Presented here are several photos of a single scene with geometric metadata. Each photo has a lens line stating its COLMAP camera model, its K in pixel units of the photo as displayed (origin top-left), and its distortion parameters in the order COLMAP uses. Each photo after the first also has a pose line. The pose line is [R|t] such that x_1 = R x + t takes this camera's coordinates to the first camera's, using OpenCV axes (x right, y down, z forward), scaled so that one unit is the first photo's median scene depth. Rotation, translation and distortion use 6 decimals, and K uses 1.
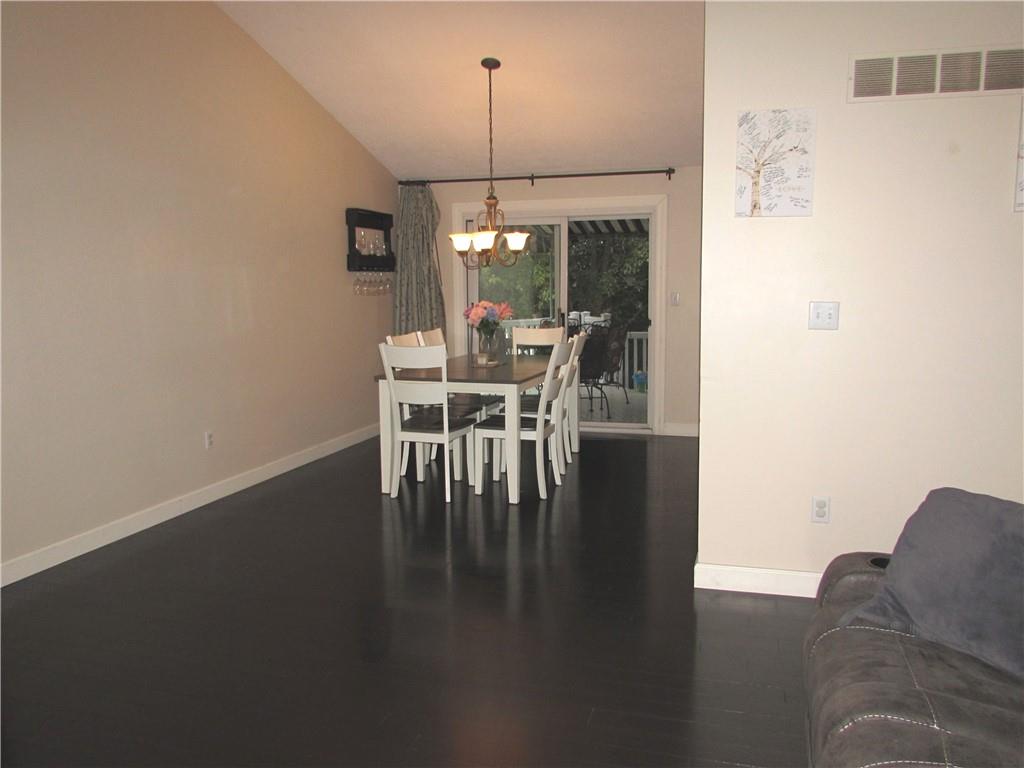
lens RADIAL K [[766.6, 0, 512.0], [0, 766.6, 384.0], [0, 0, 1]] dist [-0.004634, -0.000643]
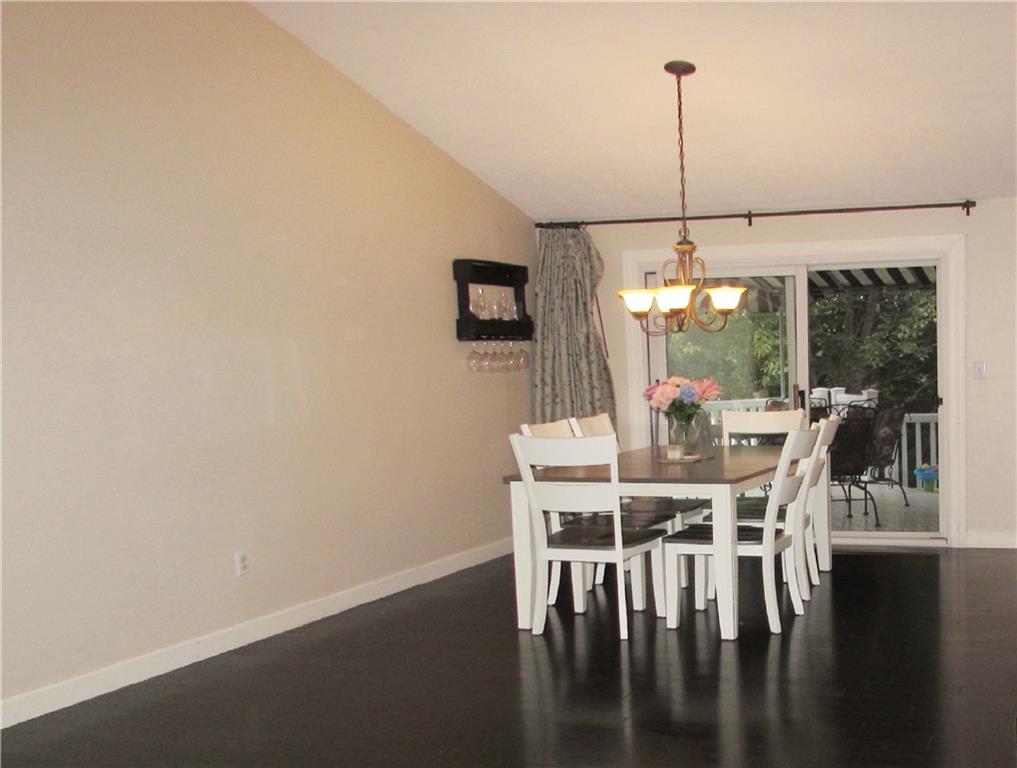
lens RADIAL K [[761.4, 0, 508.5], [0, 761.4, 384.0], [0, 0, 1]] dist [-0.004634, -0.000643]
pose [[0.935114, 0.008913, -0.354234, 0.071569], [-0.038860, 0.996233, -0.077518, -0.033706], [0.352208, 0.086254, 0.931939, 0.221891]]
